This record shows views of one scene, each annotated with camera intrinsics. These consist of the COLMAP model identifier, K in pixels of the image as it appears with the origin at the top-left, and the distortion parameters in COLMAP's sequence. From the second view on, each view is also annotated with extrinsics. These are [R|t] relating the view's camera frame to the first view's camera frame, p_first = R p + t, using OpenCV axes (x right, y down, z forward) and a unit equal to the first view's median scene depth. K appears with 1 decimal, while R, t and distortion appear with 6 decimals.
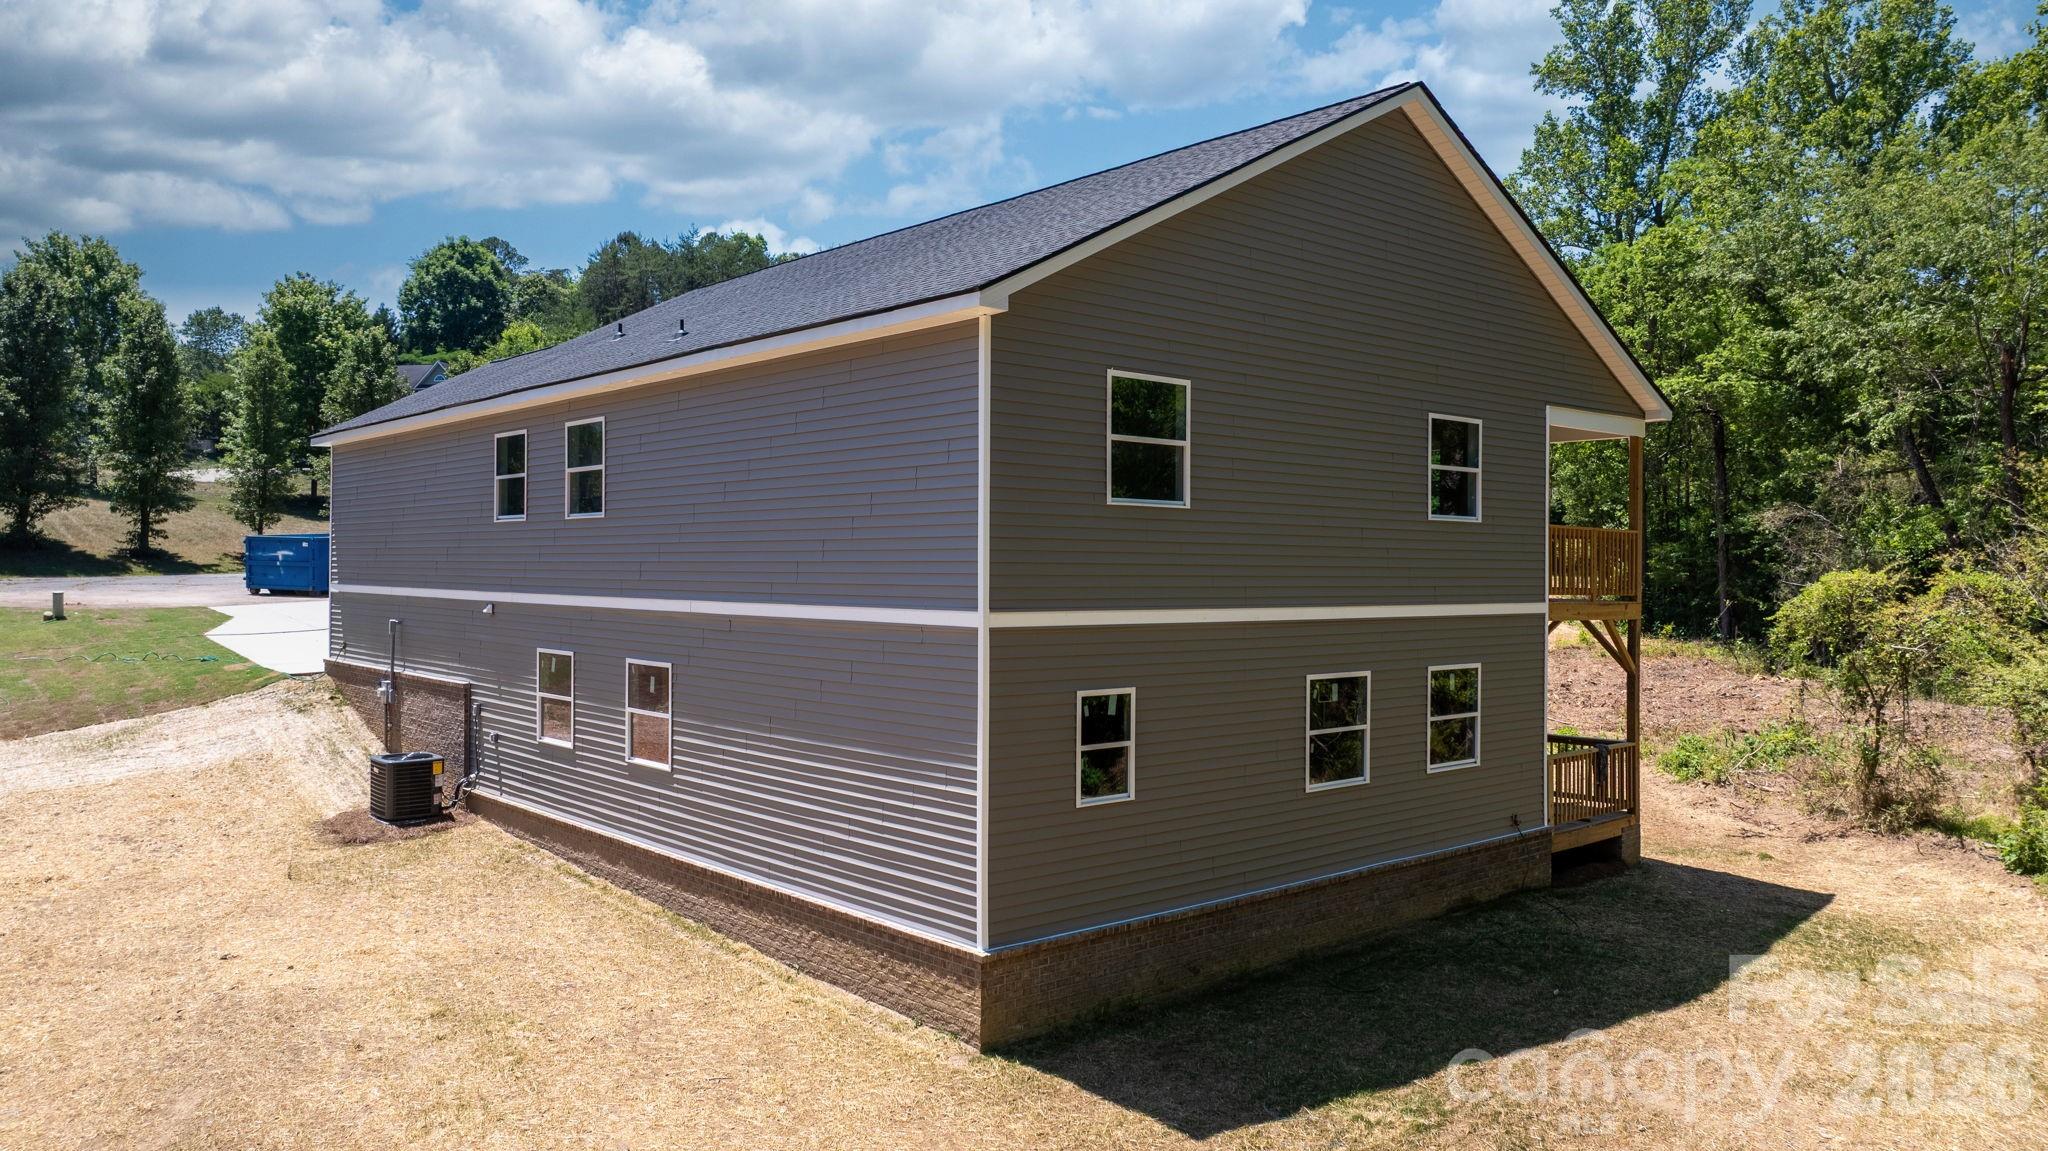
lens RADIAL K [[1460.0, 0, 1010.8], [0, 1460.0, 573.2], [0, 0, 1]] dist [-0.010146, -0.004771]
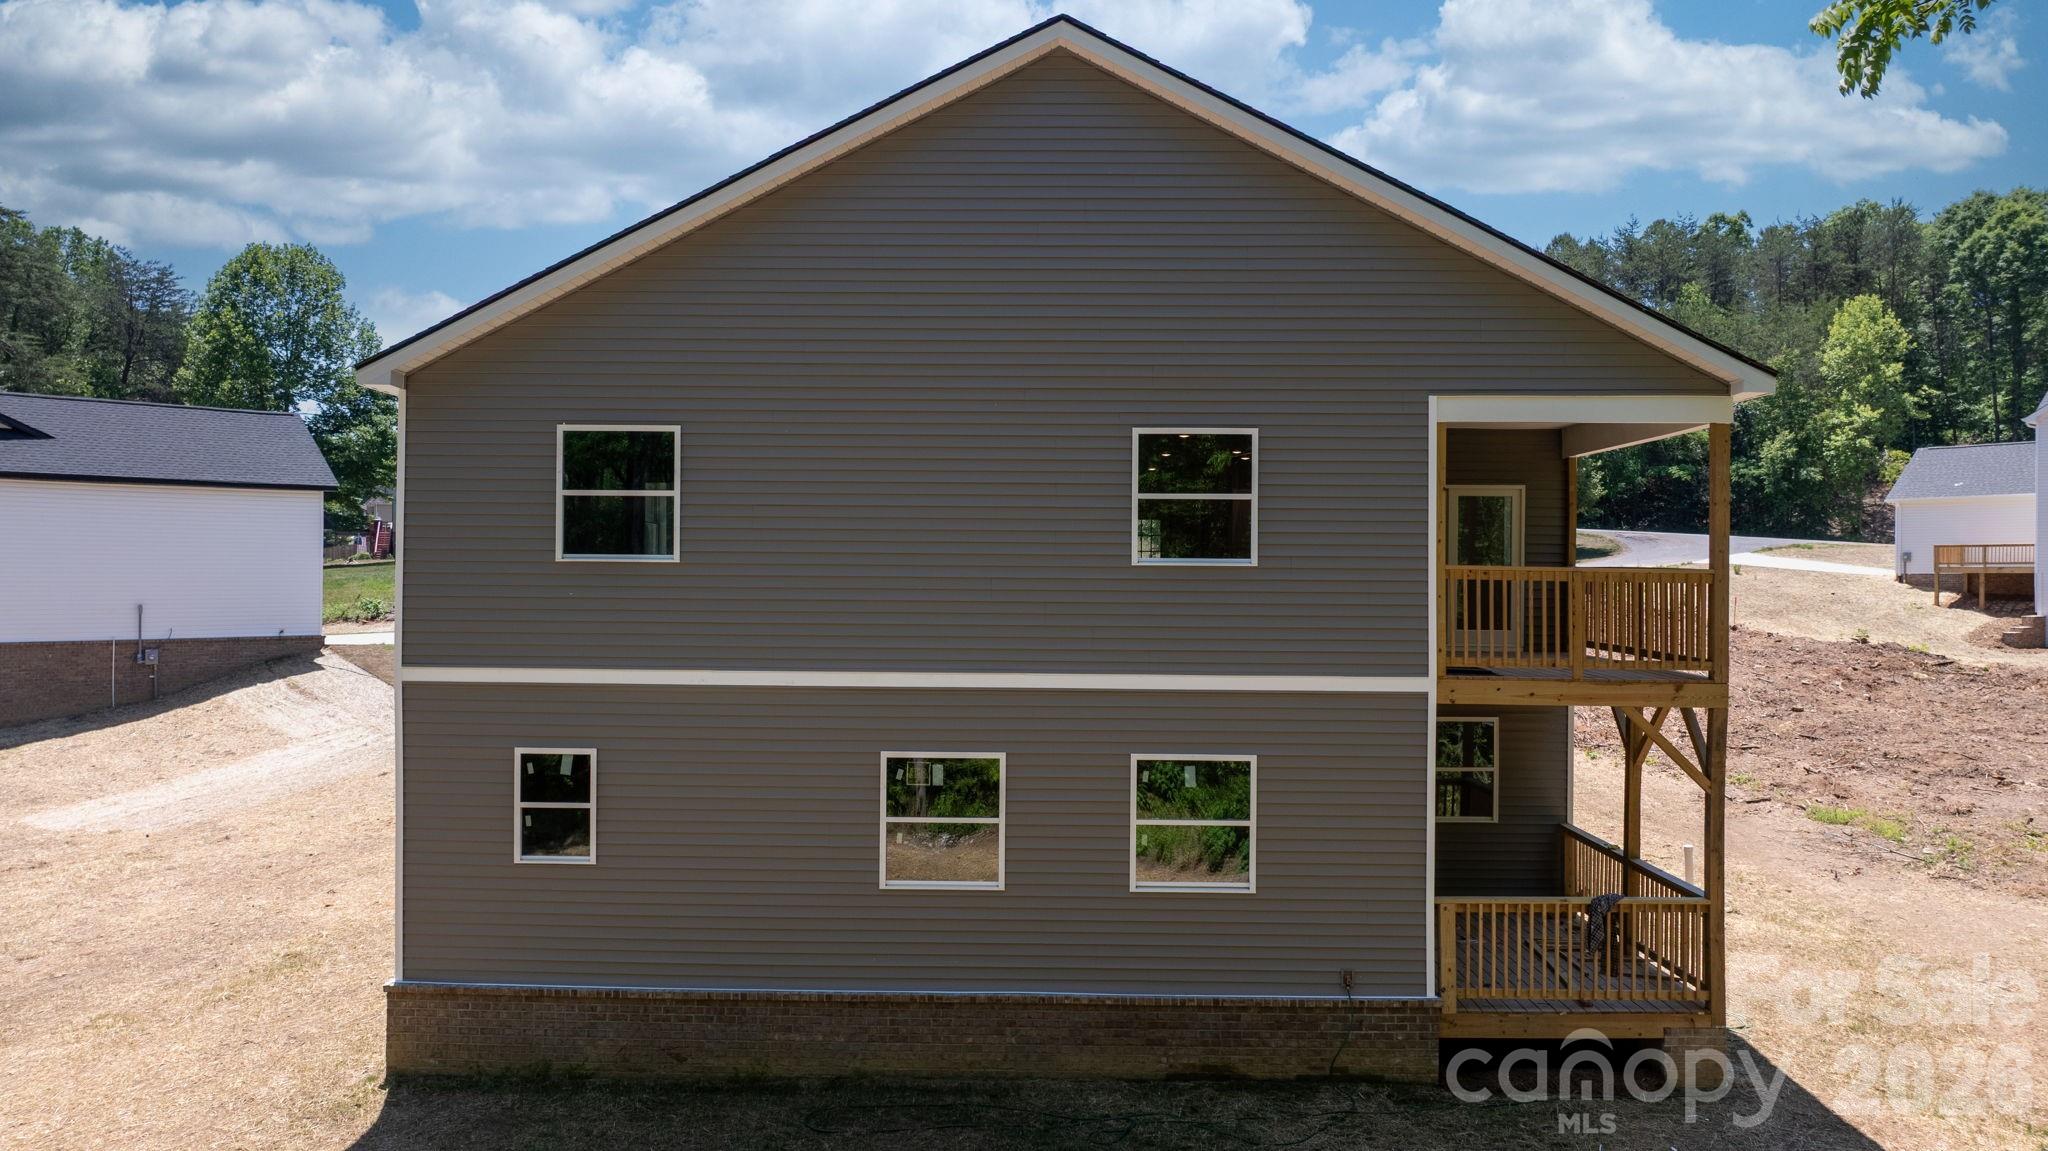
lens RADIAL K [[1460.0, 0, 1014.9], [0, 1460.0, 569.8], [0, 0, 1]] dist [-0.010146, -0.004771]
pose [[0.730629, -0.003779, -0.682764, 0.858024], [-0.004014, 0.999944, -0.009830, -0.029142], [0.682763, 0.009922, 0.730573, 0.432065]]
